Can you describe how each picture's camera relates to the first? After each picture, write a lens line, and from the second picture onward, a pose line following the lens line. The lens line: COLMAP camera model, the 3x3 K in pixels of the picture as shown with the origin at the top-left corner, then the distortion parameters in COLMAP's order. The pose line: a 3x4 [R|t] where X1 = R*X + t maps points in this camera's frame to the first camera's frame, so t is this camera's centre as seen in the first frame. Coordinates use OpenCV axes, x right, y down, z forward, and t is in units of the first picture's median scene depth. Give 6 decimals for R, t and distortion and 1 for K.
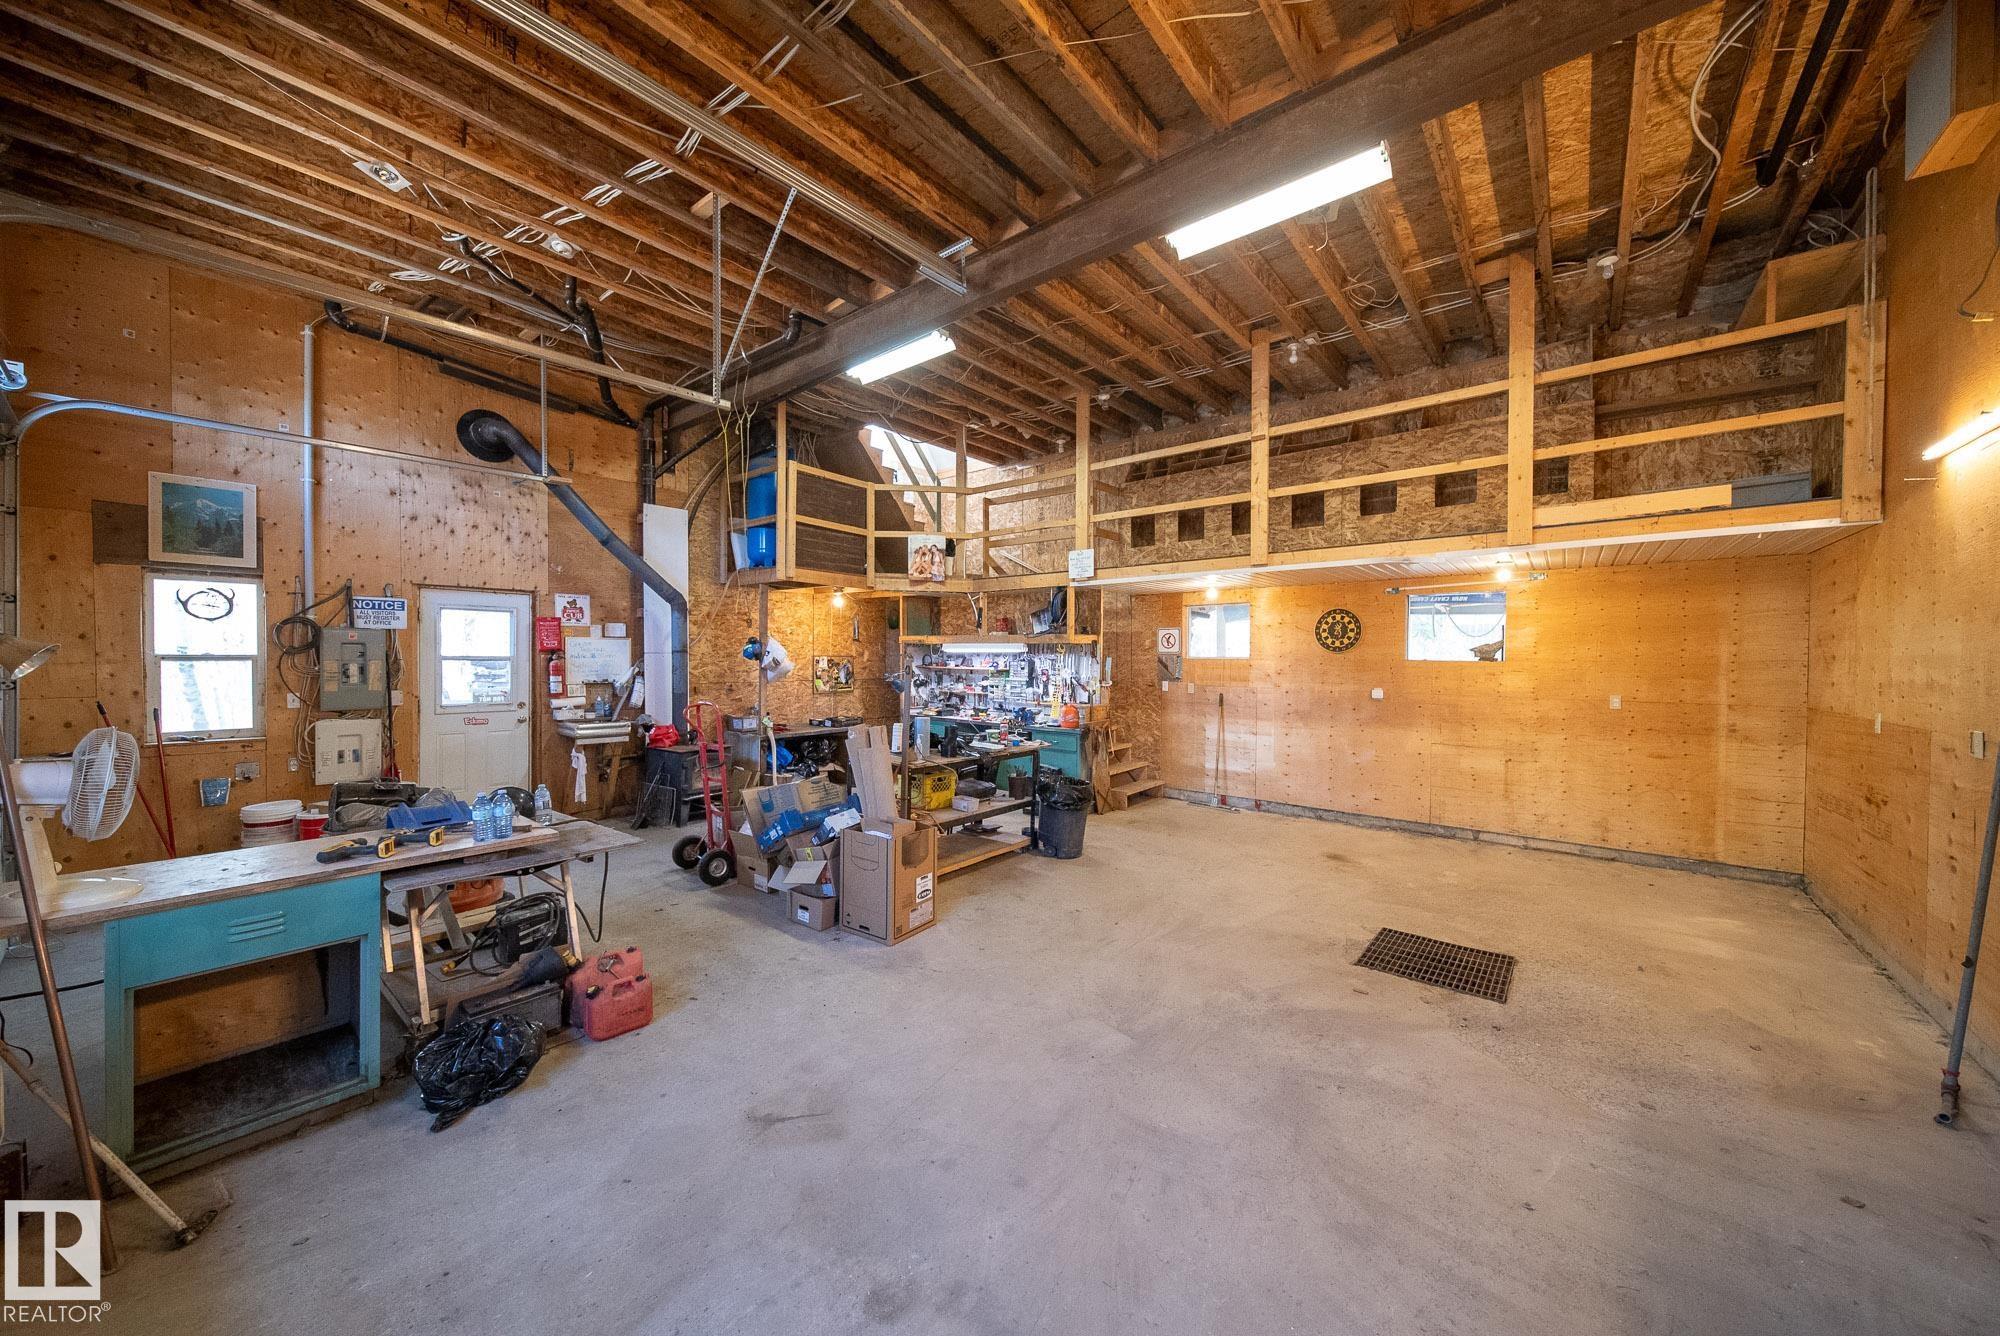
lens RADIAL K [[700.9, 0, 1001.7], [0, 700.9, 659.4], [0, 0, 1]] dist [-0.002567, -0.000456]
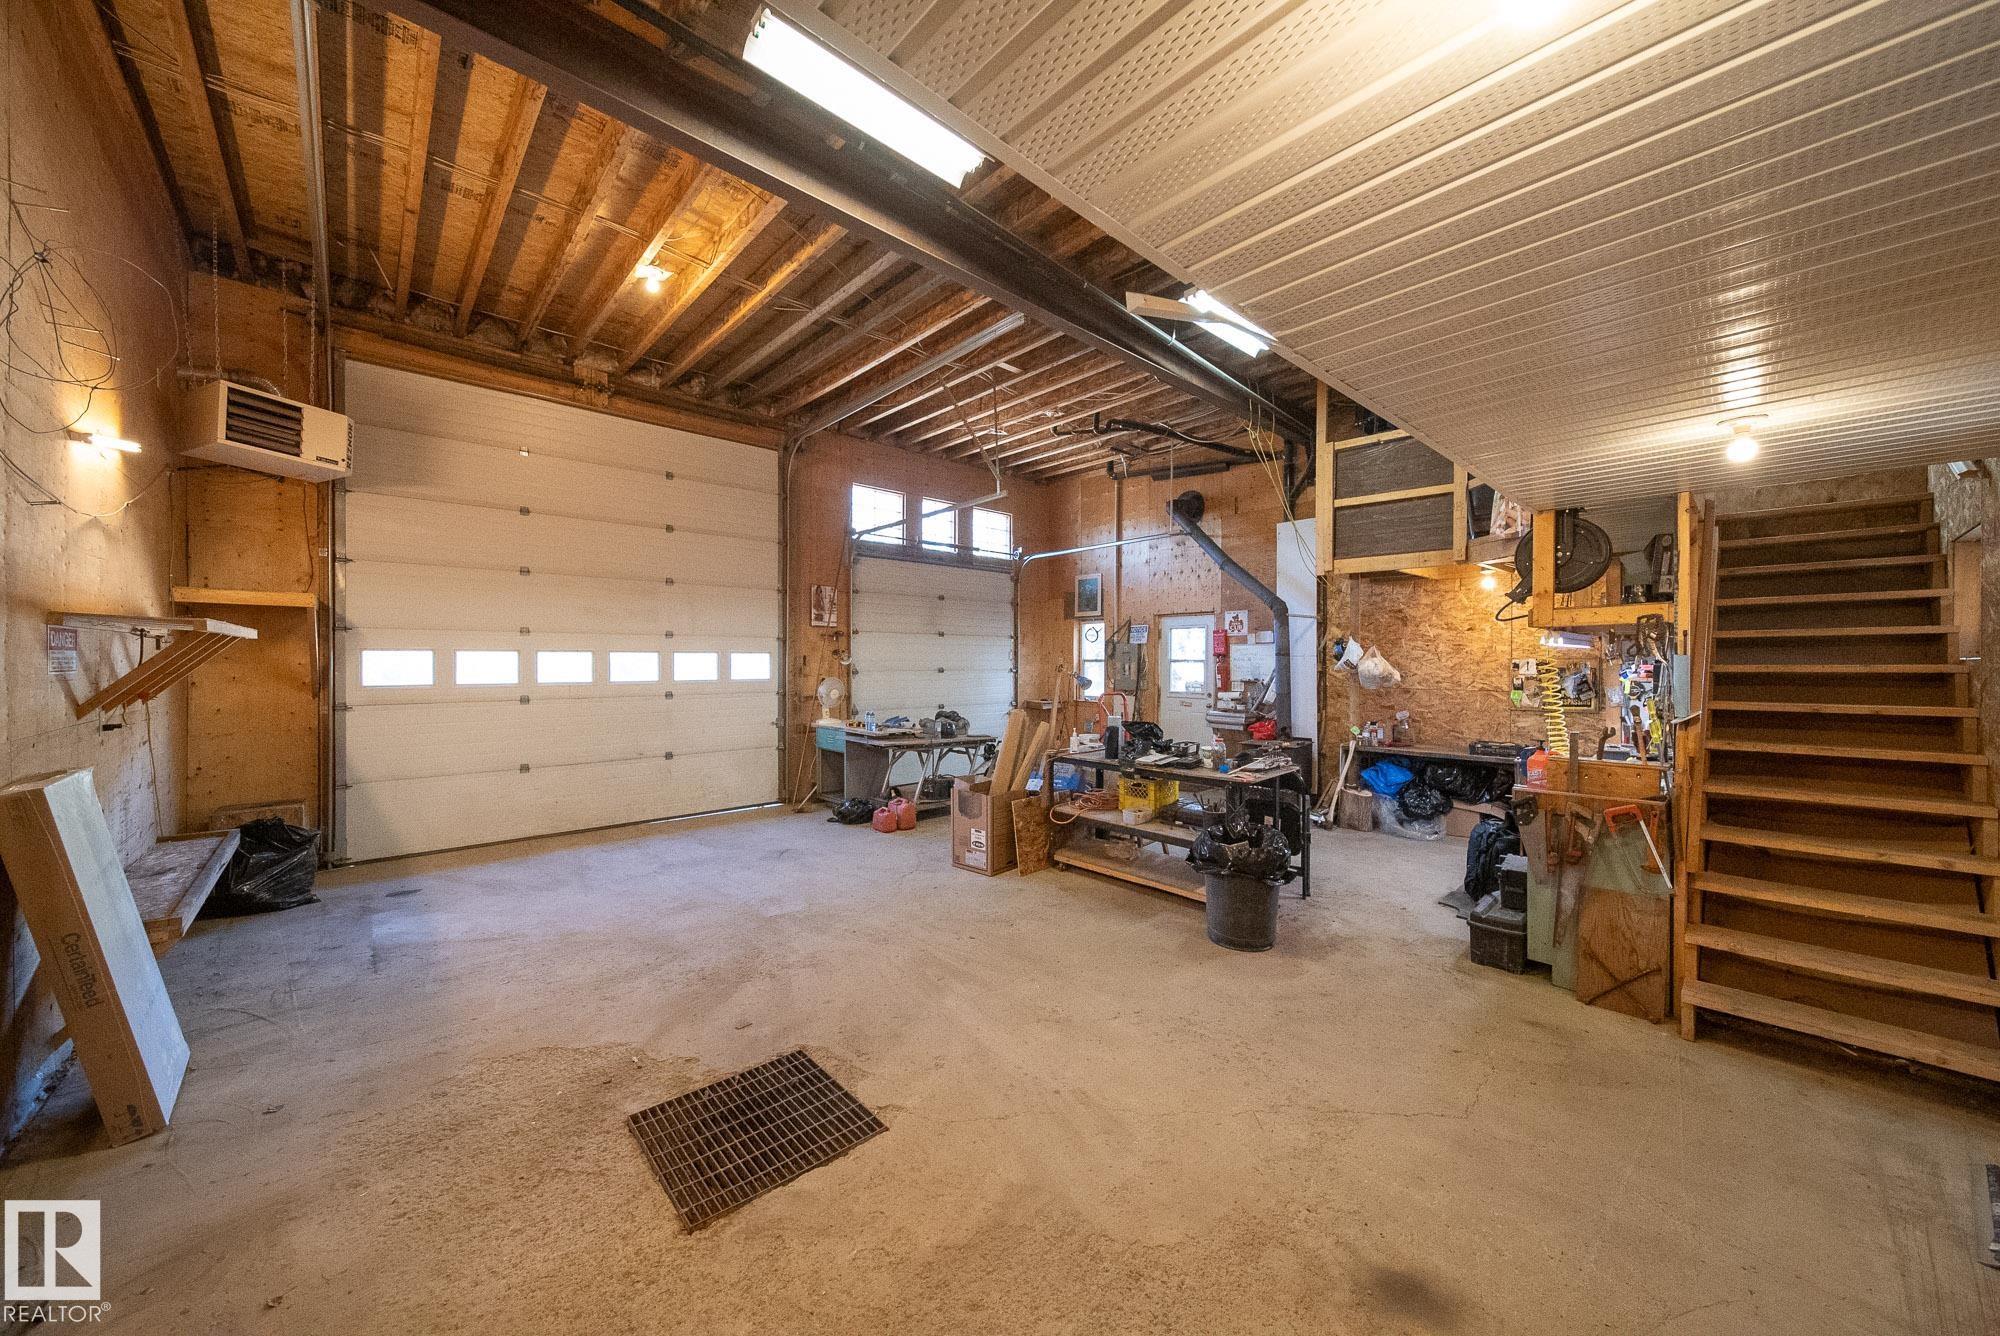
lens RADIAL K [[700.9, 0, 997.7], [0, 700.9, 665.7], [0, 0, 1]] dist [-0.002567, -0.000456]
pose [[-0.141212, 0.002194, -0.989977, 0.832007], [-0.006000, 0.999977, 0.003072, 0.006364], [0.989961, 0.006374, -0.141195, 0.889269]]
